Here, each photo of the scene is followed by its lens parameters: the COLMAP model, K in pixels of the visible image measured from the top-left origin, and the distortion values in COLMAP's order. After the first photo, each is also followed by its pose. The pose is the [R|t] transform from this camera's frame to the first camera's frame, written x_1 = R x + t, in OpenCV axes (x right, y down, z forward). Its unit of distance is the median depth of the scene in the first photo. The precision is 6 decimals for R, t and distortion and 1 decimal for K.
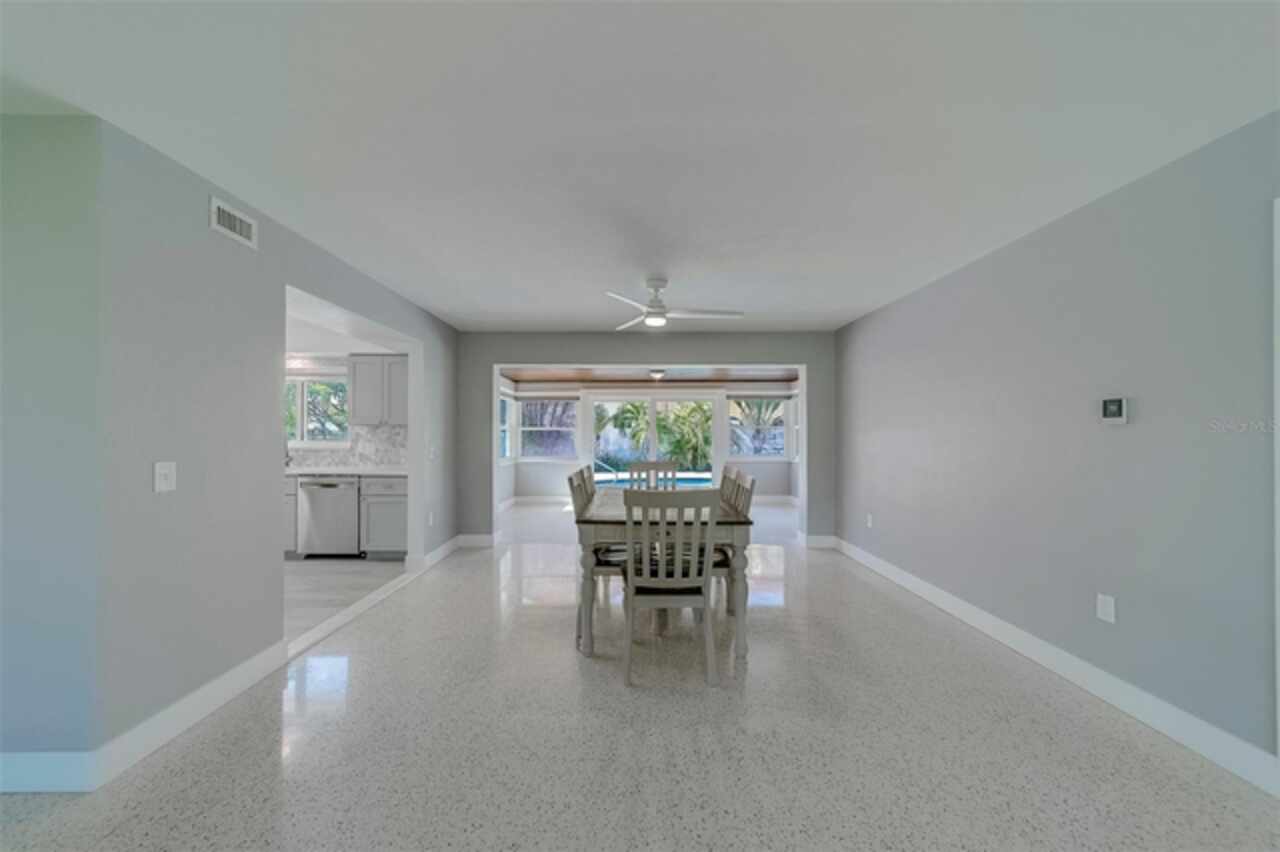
lens RADIAL K [[447.2, 0, 640.0], [0, 447.2, 426.0], [0, 0, 1]] dist [0.011339, -0.000020]
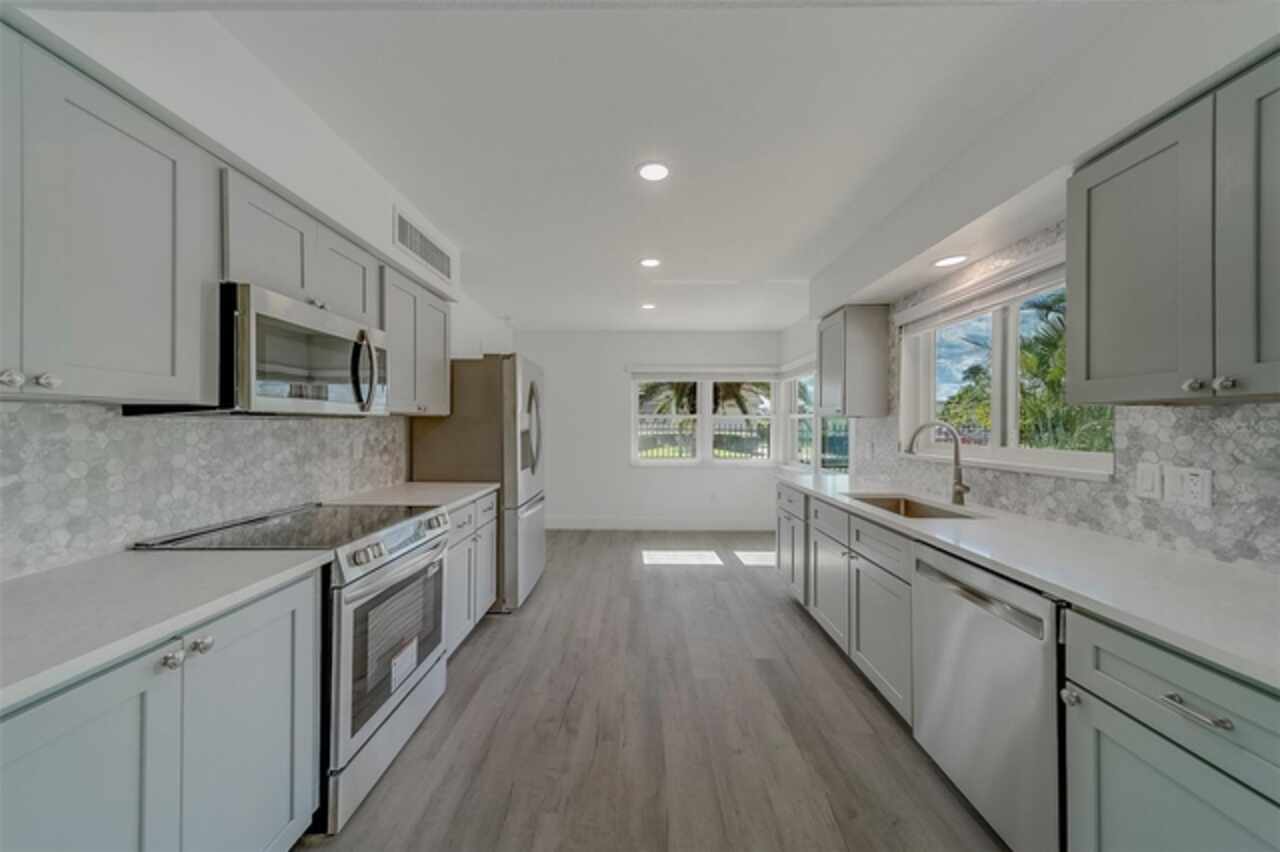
lens RADIAL K [[447.2, 0, 640.0], [0, 447.2, 426.0], [0, 0, 1]] dist [0.011339, -0.000020]
pose [[-0.006074, -0.004233, -0.999973, -0.325401], [0.005905, 0.999973, -0.004269, 0.012203], [0.999964, -0.005931, -0.006048, 0.672534]]
